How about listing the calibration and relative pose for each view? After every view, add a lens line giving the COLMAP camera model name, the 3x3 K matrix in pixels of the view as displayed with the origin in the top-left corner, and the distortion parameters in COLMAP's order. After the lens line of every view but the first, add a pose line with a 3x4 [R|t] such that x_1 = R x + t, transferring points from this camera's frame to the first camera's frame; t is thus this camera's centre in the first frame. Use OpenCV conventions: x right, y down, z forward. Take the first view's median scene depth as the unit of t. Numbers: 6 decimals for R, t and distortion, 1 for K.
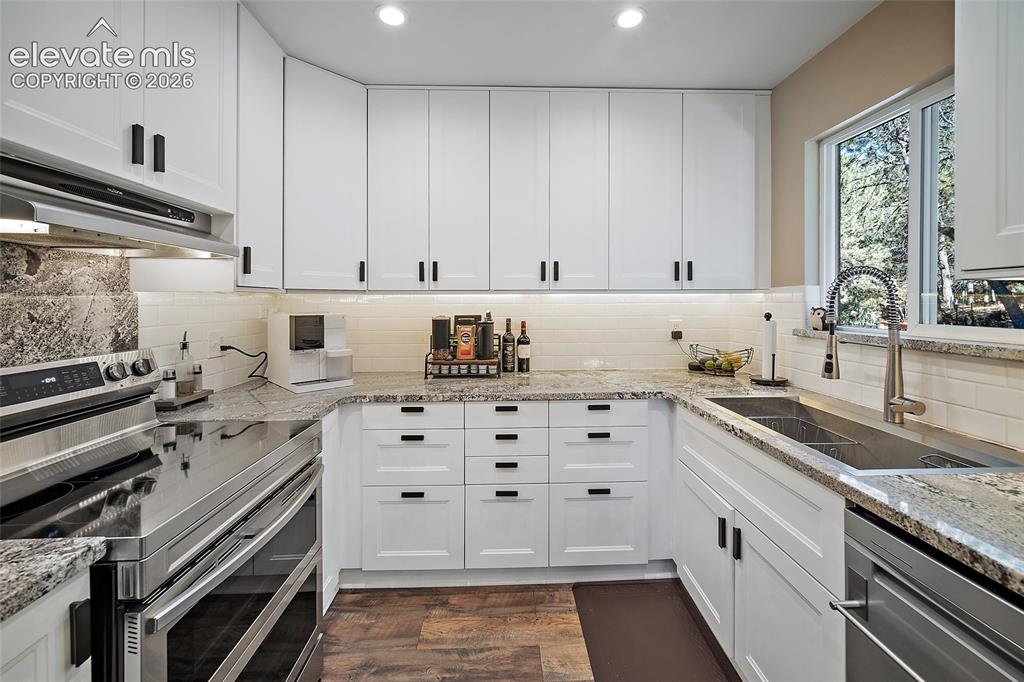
lens RADIAL K [[416.9, 0, 513.7], [0, 416.9, 309.8], [0, 0, 1]] dist [-0.000527, -0.000030]
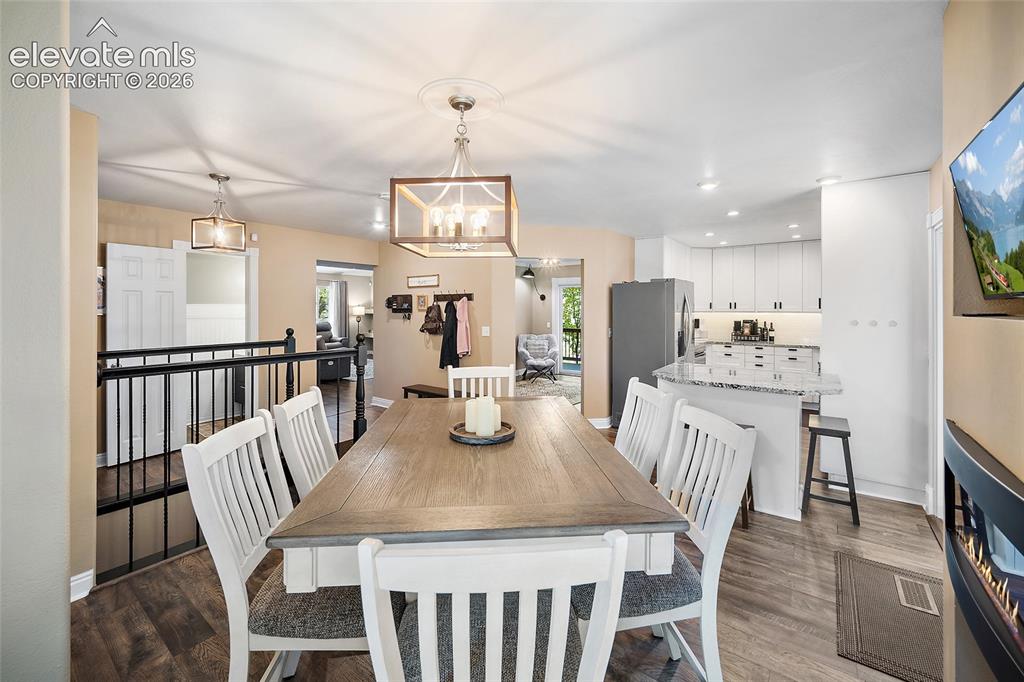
lens RADIAL K [[416.9, 0, 513.7], [0, 416.9, 309.8], [0, 0, 1]] dist [-0.000527, -0.000030]
pose [[0.779608, 0.004392, -0.626252, 0.450073], [-0.009782, 0.999939, -0.005164, -0.027844], [0.626191, 0.010152, 0.779603, -2.355601]]
